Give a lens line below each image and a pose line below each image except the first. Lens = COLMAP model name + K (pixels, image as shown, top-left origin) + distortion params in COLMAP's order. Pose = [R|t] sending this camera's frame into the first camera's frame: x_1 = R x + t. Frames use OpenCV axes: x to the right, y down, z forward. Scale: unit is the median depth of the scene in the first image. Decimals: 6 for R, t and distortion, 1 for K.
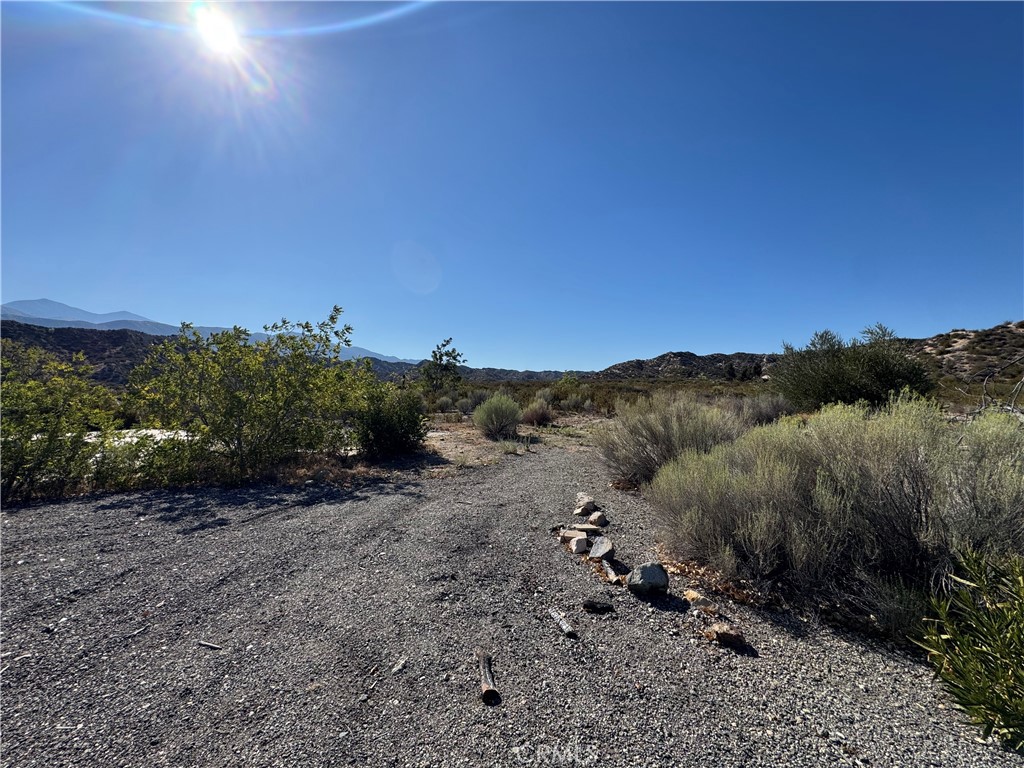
lens RADIAL K [[407.7, 0, 513.4], [0, 407.7, 383.3], [0, 0, 1]] dist [-0.003688, 0.000845]
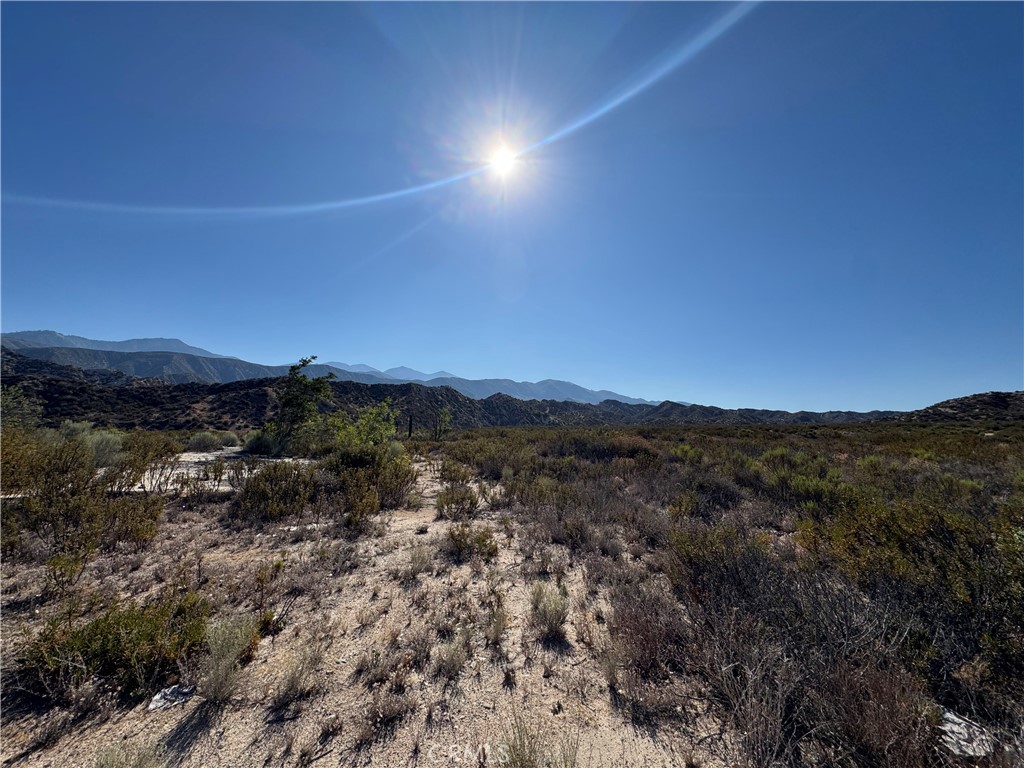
lens RADIAL K [[407.7, 0, 513.2], [0, 407.7, 381.9], [0, 0, 1]] dist [-0.003688, 0.000845]
pose [[0.828638, -0.051231, -0.557436, 1.413408], [-0.008675, 0.994509, -0.104295, -0.019533], [0.559718, 0.091258, 0.823643, 1.945274]]
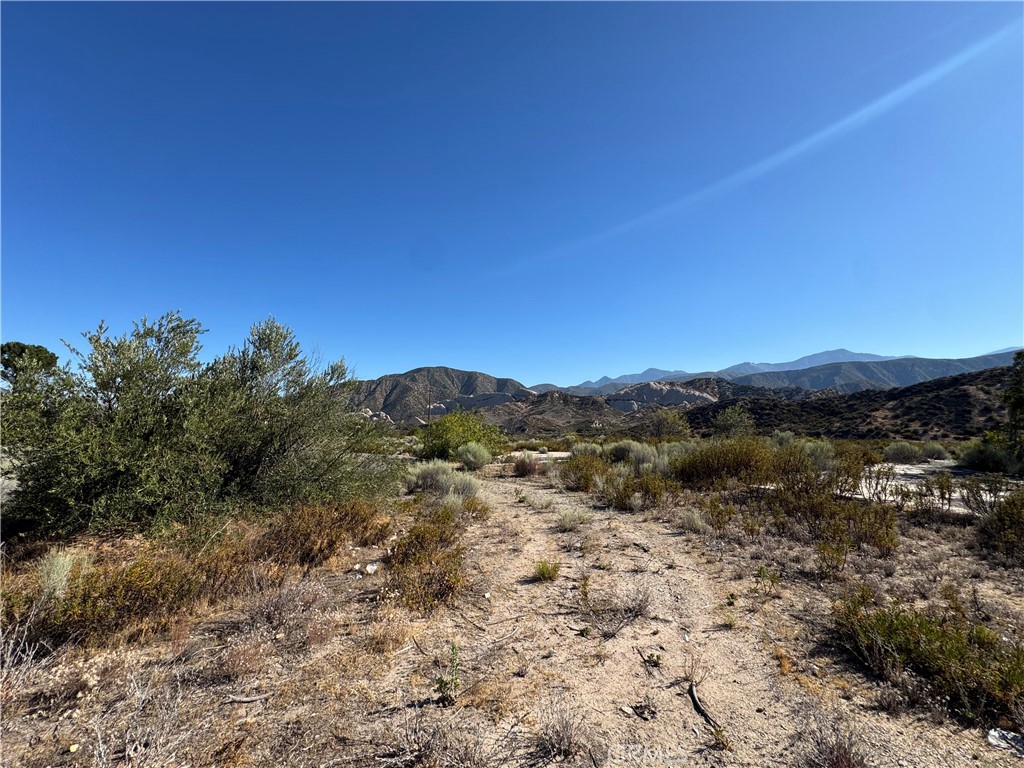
lens RADIAL K [[407.7, 0, 513.6], [0, 407.7, 384.2], [0, 0, 1]] dist [-0.003688, 0.000845]
pose [[-0.396724, -0.103402, -0.912096, 1.420937], [-0.001726, 0.993717, -0.111905, -0.019742], [0.917937, -0.042821, -0.394410, 1.865564]]
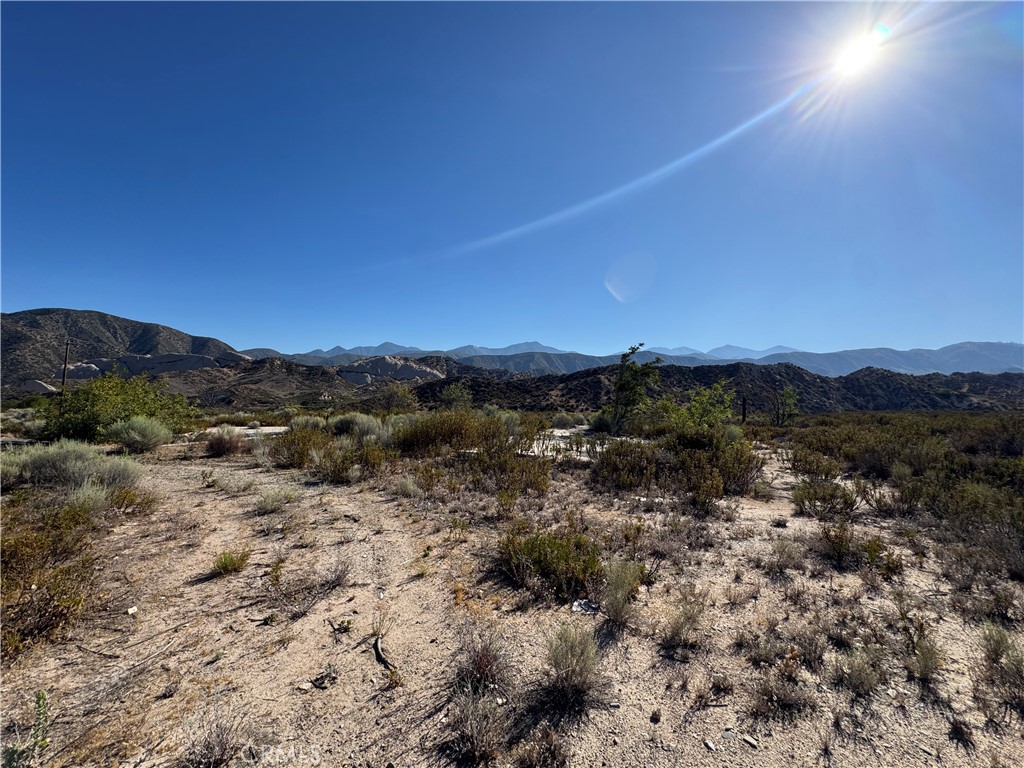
lens RADIAL K [[407.7, 0, 512.7], [0, 407.7, 386.0], [0, 0, 1]] dist [-0.003688, 0.000845]
pose [[0.219744, -0.043520, -0.974586, 1.405573], [-0.010422, 0.998843, -0.046953, -0.012068], [0.975502, 0.020475, 0.219036, 1.899164]]
